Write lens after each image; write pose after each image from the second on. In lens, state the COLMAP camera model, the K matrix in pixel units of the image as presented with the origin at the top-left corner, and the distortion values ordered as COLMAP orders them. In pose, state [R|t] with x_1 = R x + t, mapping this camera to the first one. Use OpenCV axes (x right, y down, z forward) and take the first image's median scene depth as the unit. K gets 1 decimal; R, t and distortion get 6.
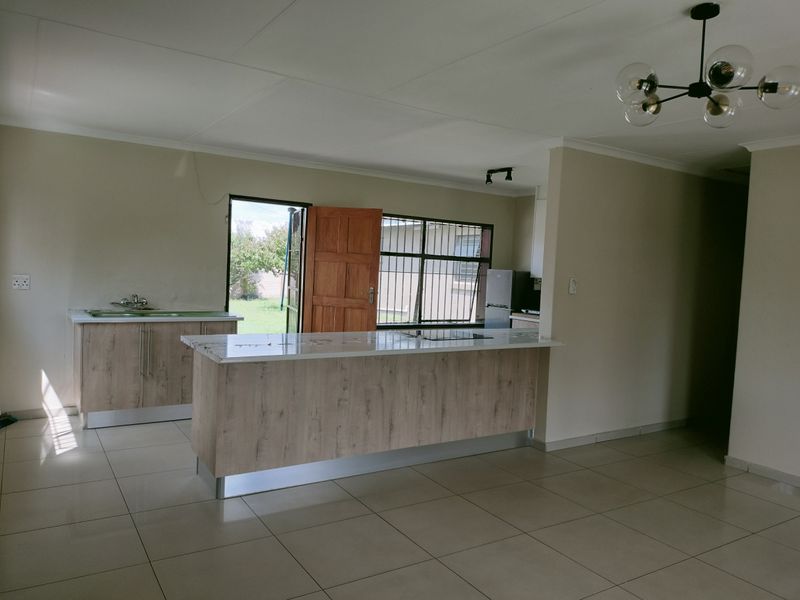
lens RADIAL K [[601.7, 0, 400.0], [0, 601.7, 300.0], [0, 0, 1]] dist [0.079463, -0.188548]
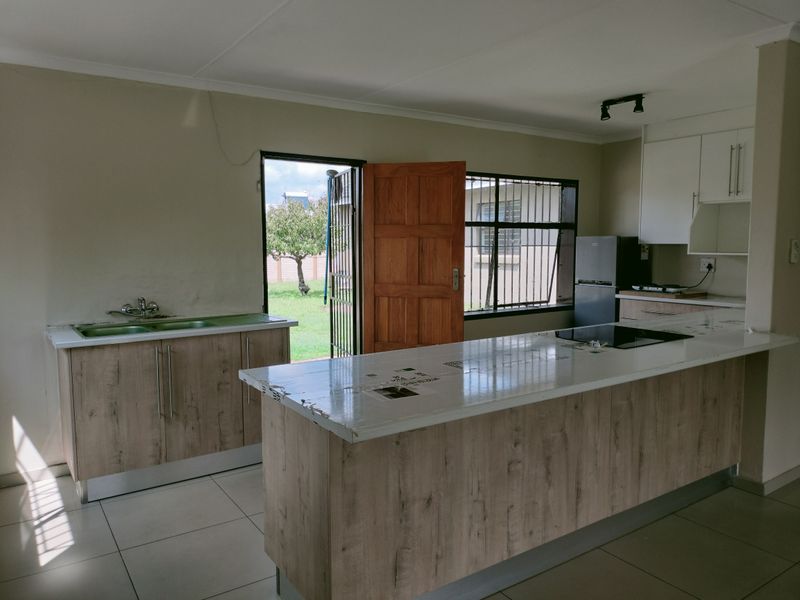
lens RADIAL K [[611.8, 0, 398.3], [0, 611.8, 297.5], [0, 0, 1]] dist [0.039885, -0.053340]
pose [[0.998362, -0.055727, 0.012953, -0.154354], [0.055249, 0.997868, 0.034738, -0.018762], [-0.014861, -0.033966, 0.999313, 0.293956]]
